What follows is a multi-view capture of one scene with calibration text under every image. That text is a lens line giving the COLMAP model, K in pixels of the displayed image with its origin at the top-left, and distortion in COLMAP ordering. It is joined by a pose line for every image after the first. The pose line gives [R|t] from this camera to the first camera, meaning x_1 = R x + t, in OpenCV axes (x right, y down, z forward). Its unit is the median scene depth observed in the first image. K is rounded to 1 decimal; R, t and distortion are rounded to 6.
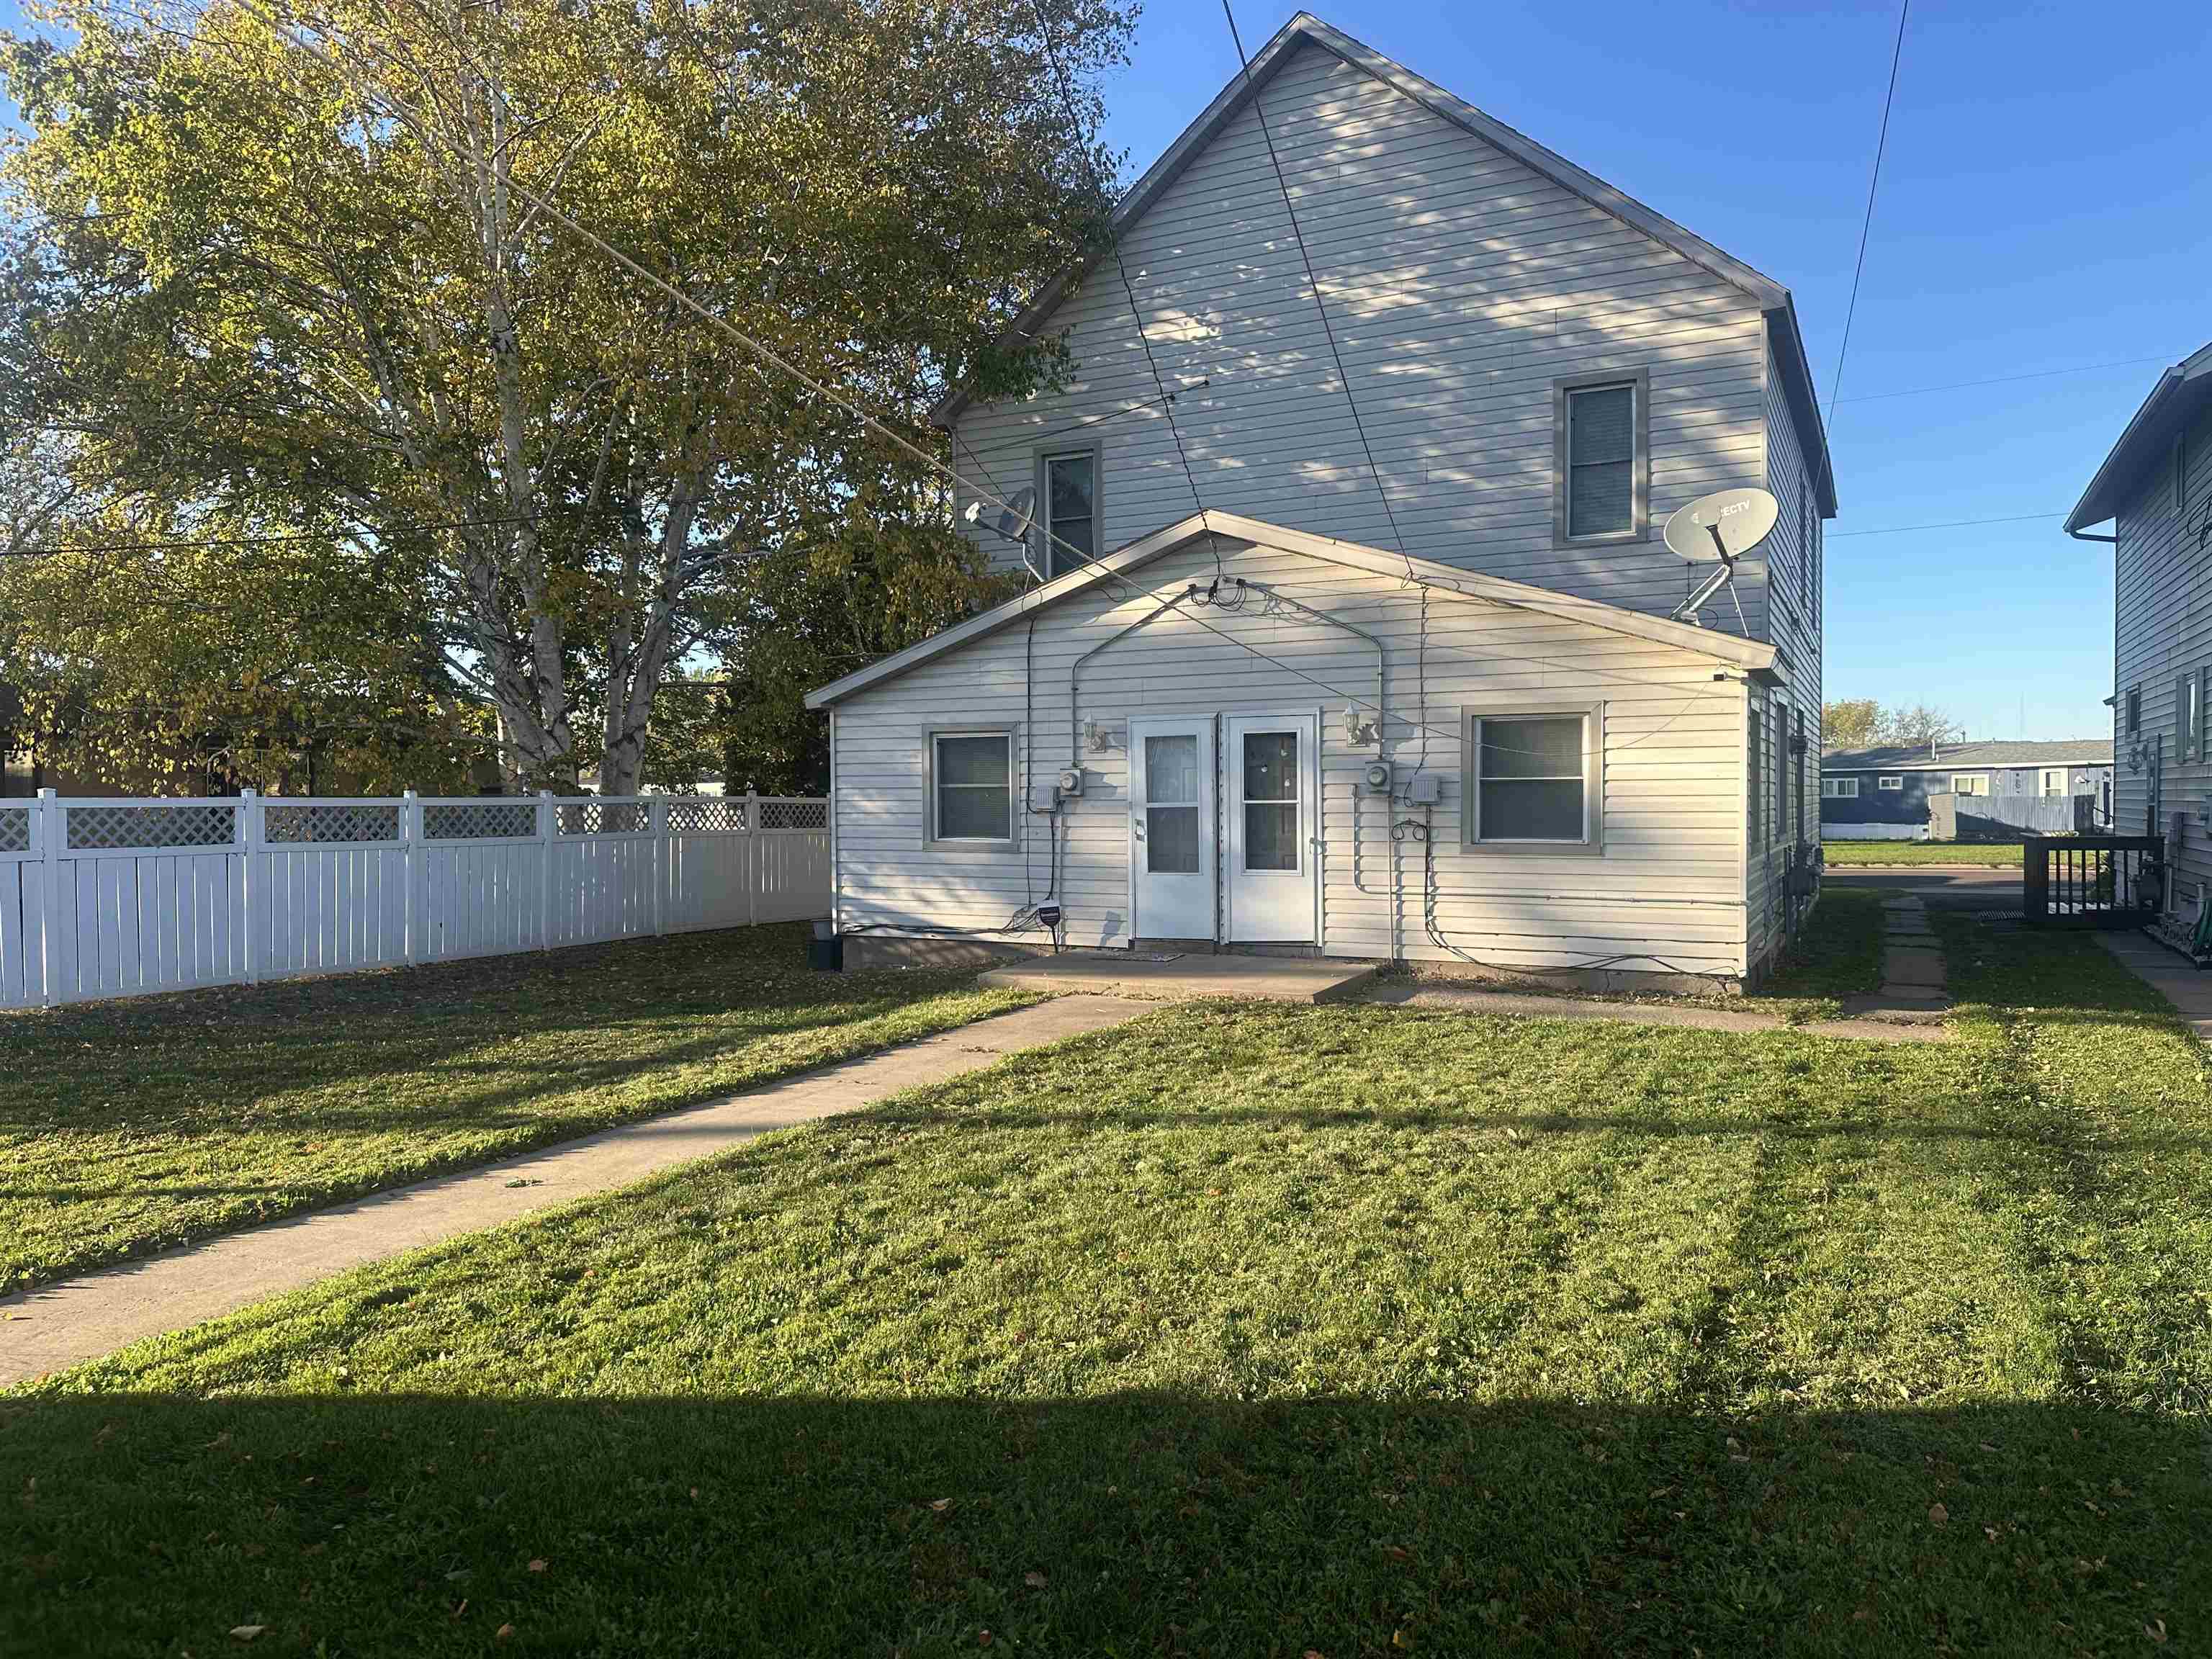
lens RADIAL K [[1530.8, 0, 1085.5], [0, 1530.8, 835.8], [0, 0, 1]] dist [0.130054, -0.210035]
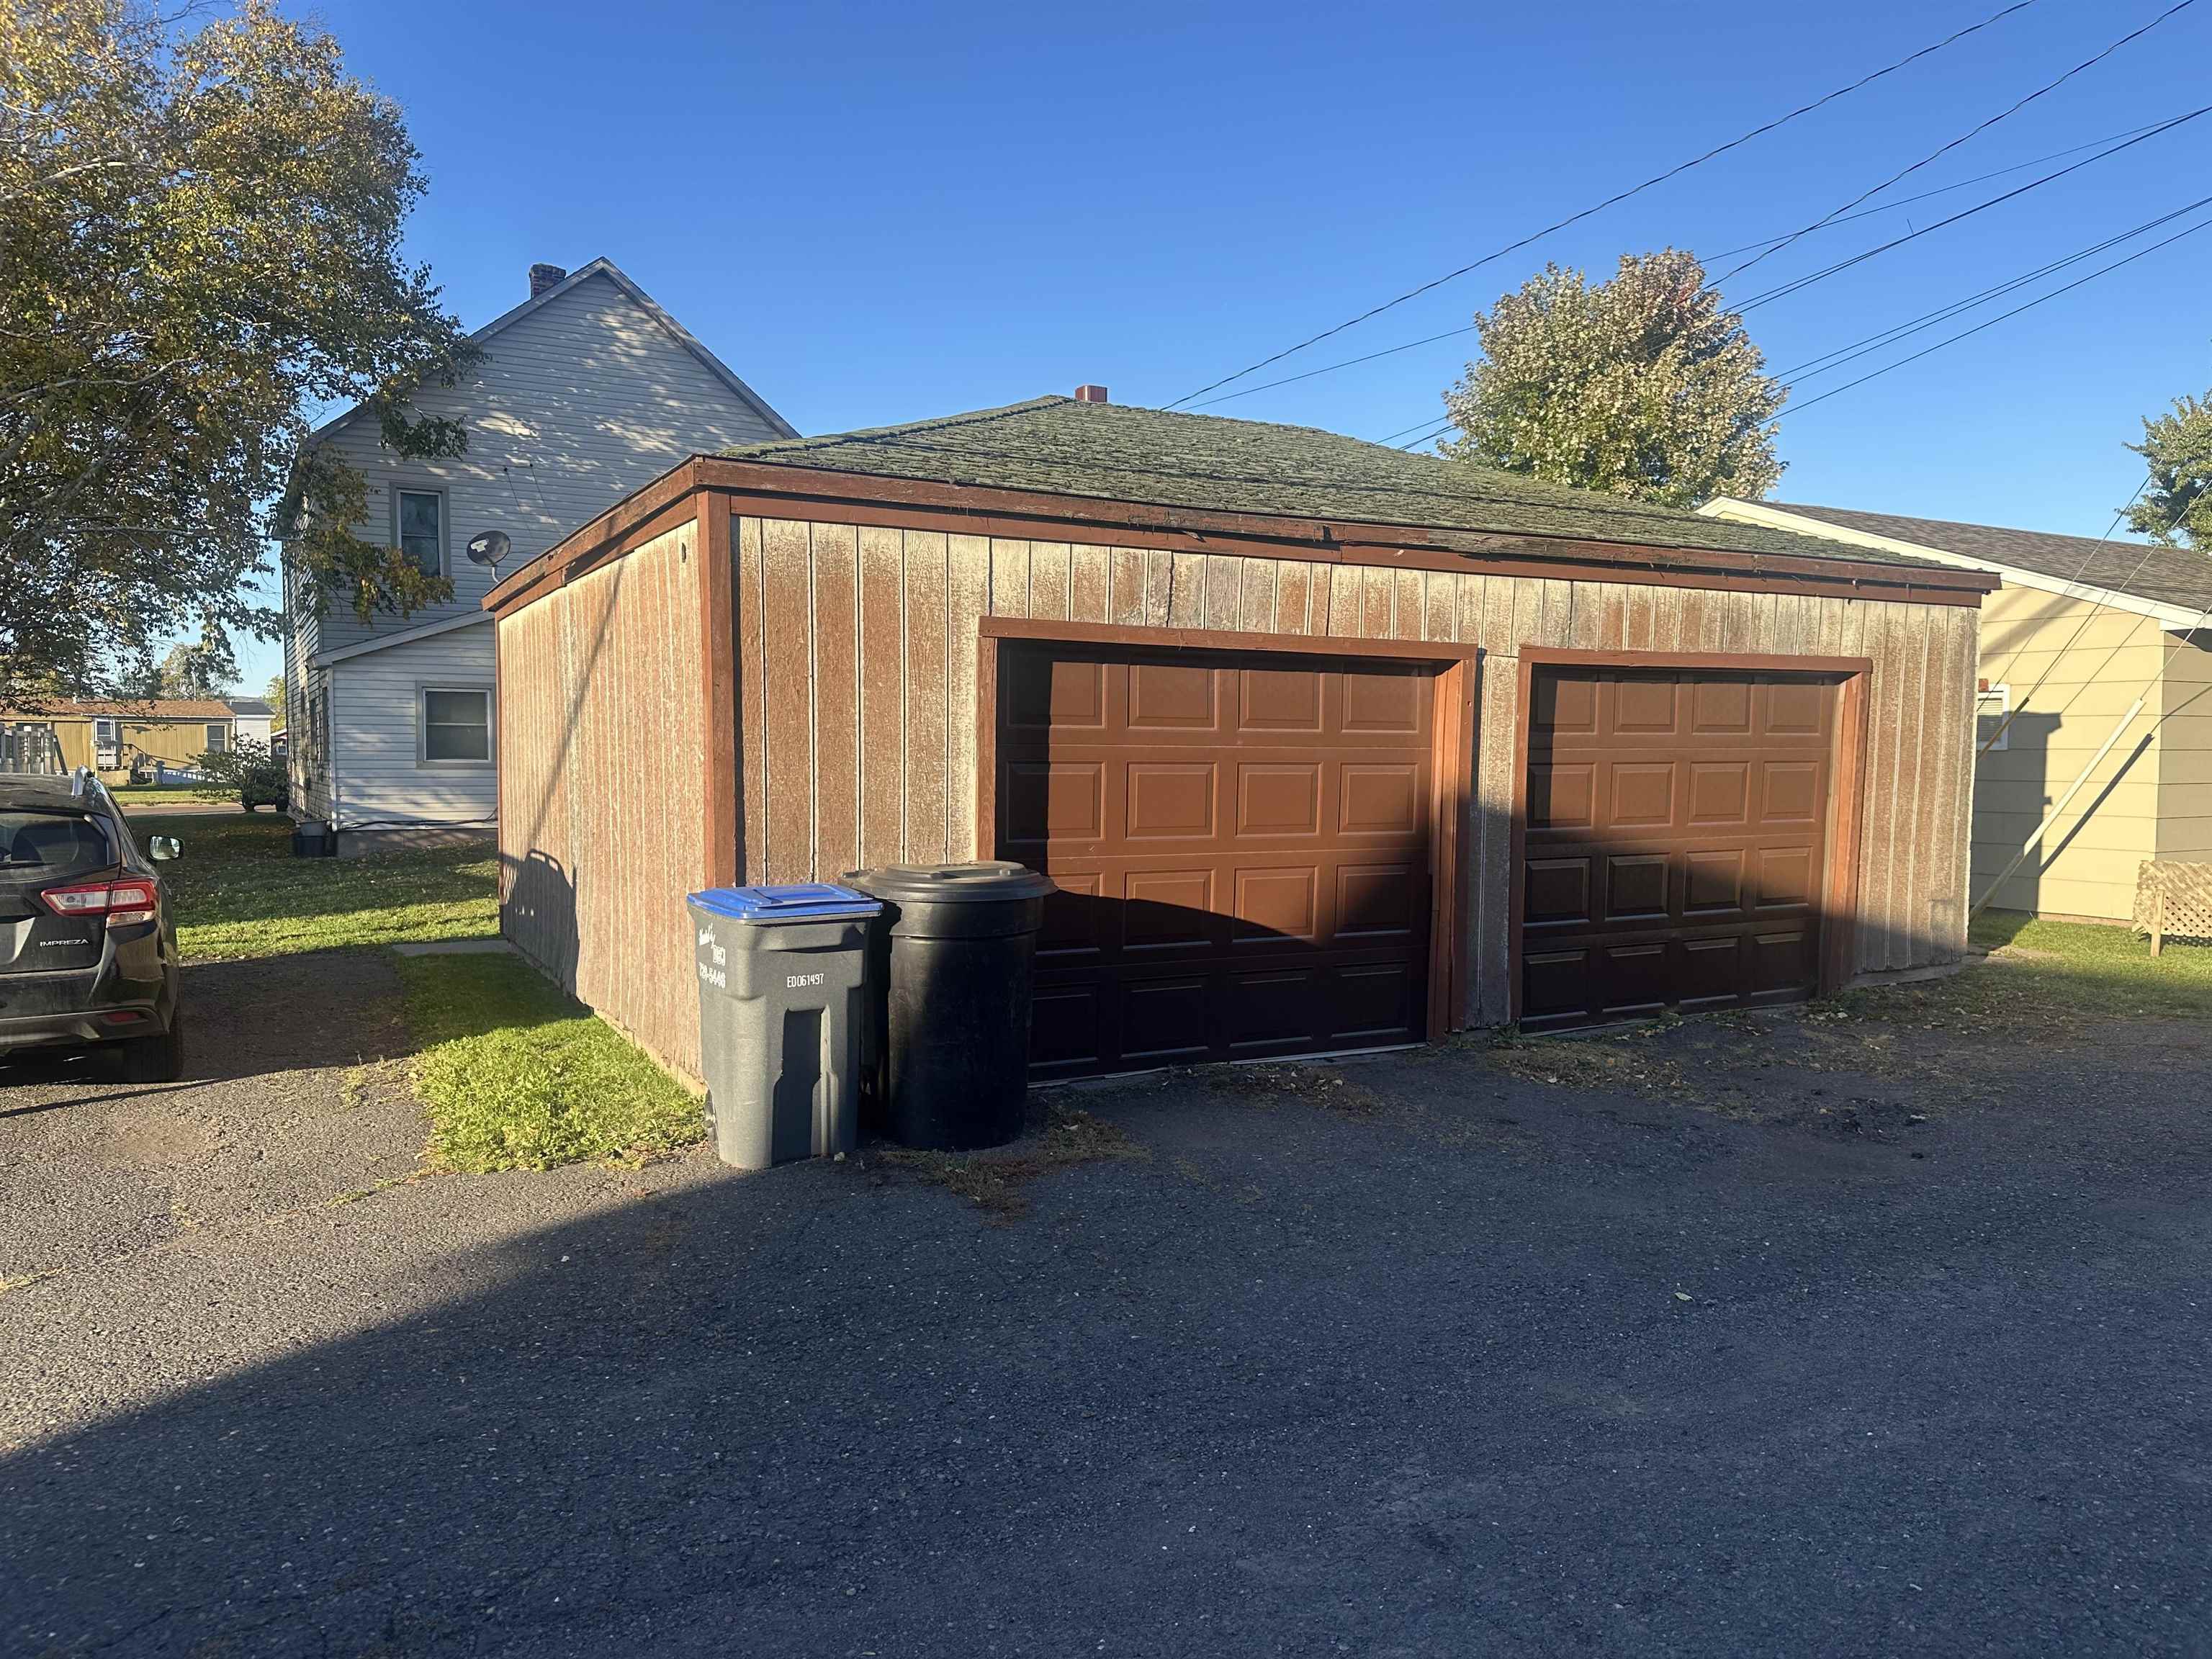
lens RADIAL K [[1530.8, 0, 1085.5], [0, 1530.8, 835.8], [0, 0, 1]] dist [0.130054, -0.210035]
pose [[0.554965, -0.036365, 0.831079, -0.963070], [0.015135, 0.999320, 0.033621, 0.032628], [-0.831736, -0.006080, 0.555138, -0.336122]]
